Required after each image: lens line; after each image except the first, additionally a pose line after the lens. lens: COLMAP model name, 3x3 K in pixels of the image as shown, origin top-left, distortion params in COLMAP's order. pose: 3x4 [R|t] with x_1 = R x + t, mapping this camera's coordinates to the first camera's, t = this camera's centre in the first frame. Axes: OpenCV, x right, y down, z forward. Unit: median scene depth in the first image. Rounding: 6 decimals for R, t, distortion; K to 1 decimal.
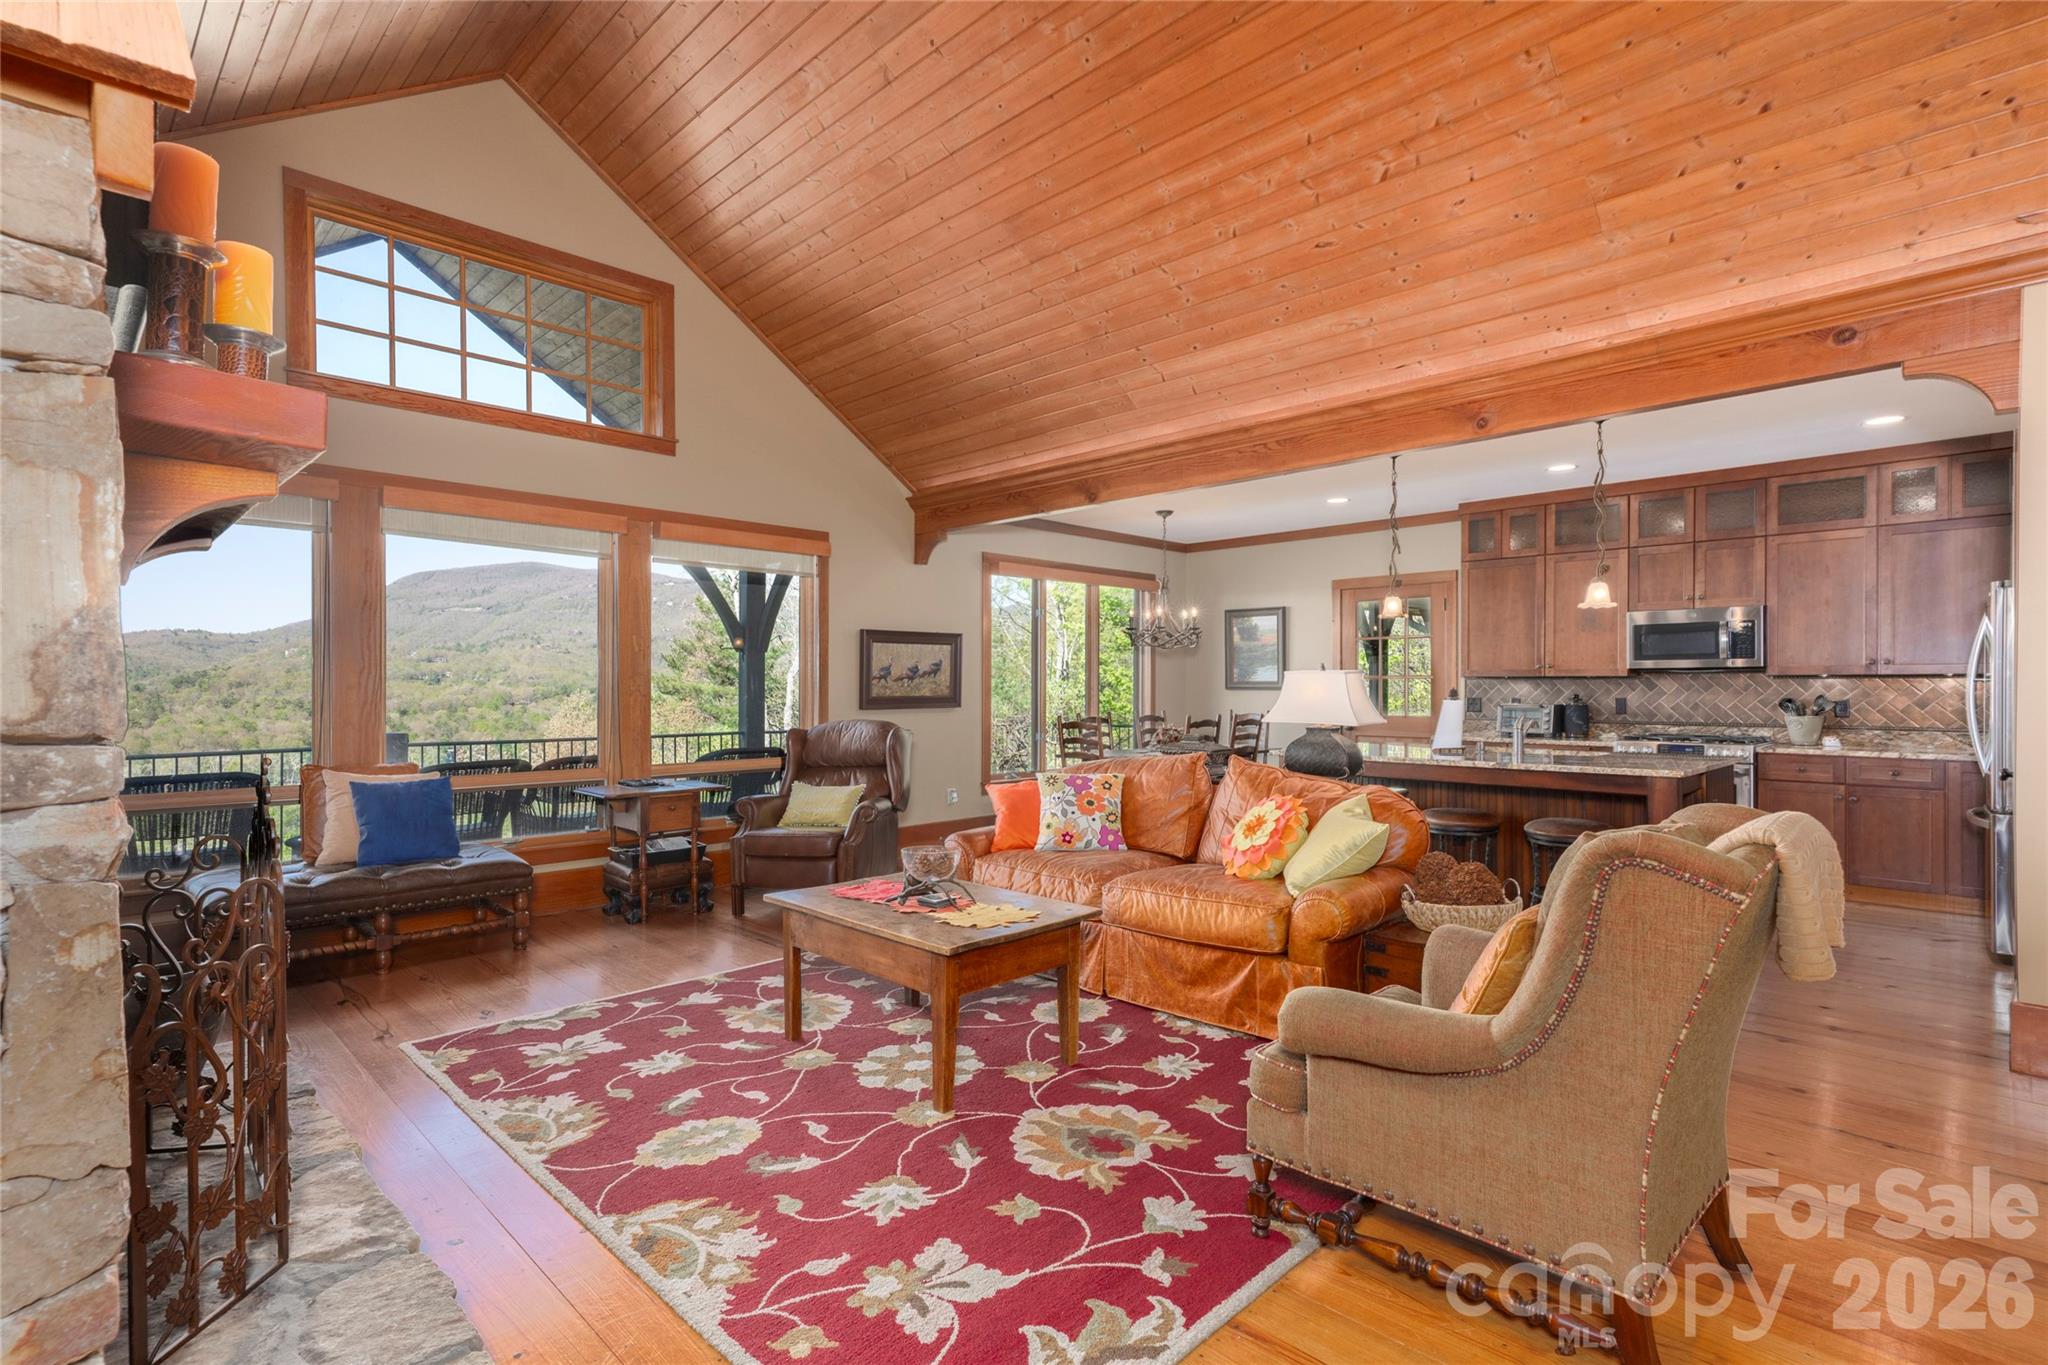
lens RADIAL K [[979.3, 0, 1024.5], [0, 979.3, 687.7], [0, 0, 1]] dist [0.022567, -0.003079]
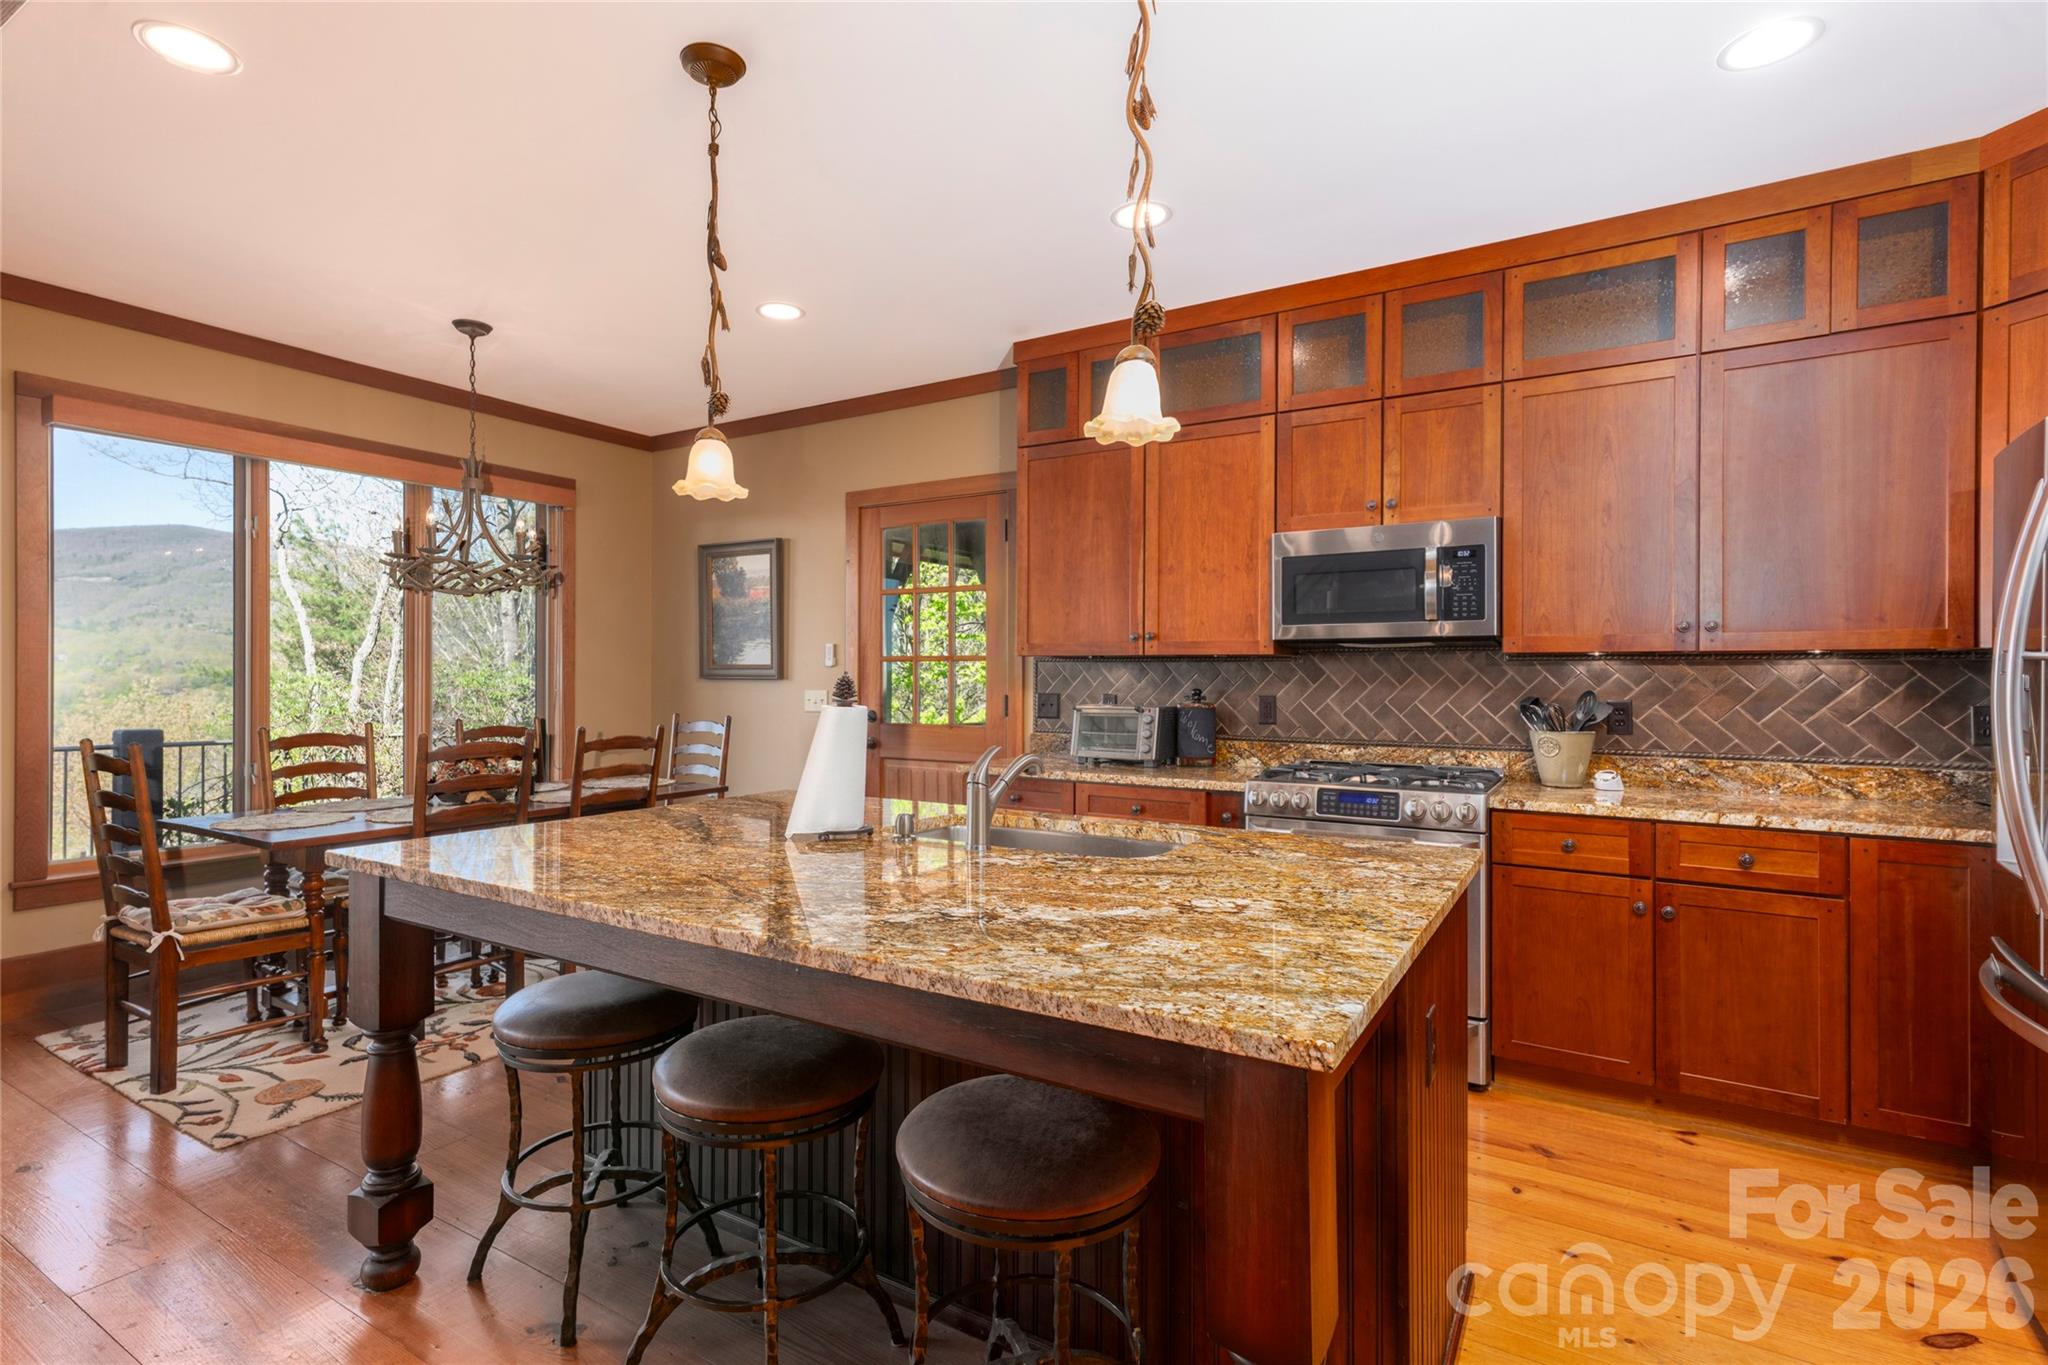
lens RADIAL K [[979.3, 0, 1028.6], [0, 979.3, 676.2], [0, 0, 1]] dist [0.022567, -0.003079]
pose [[0.973084, 0.001095, 0.230448, 0.365101], [-0.001251, 0.999999, 0.000530, -0.000186], [-0.230447, -0.000804, 0.973084, 0.521843]]
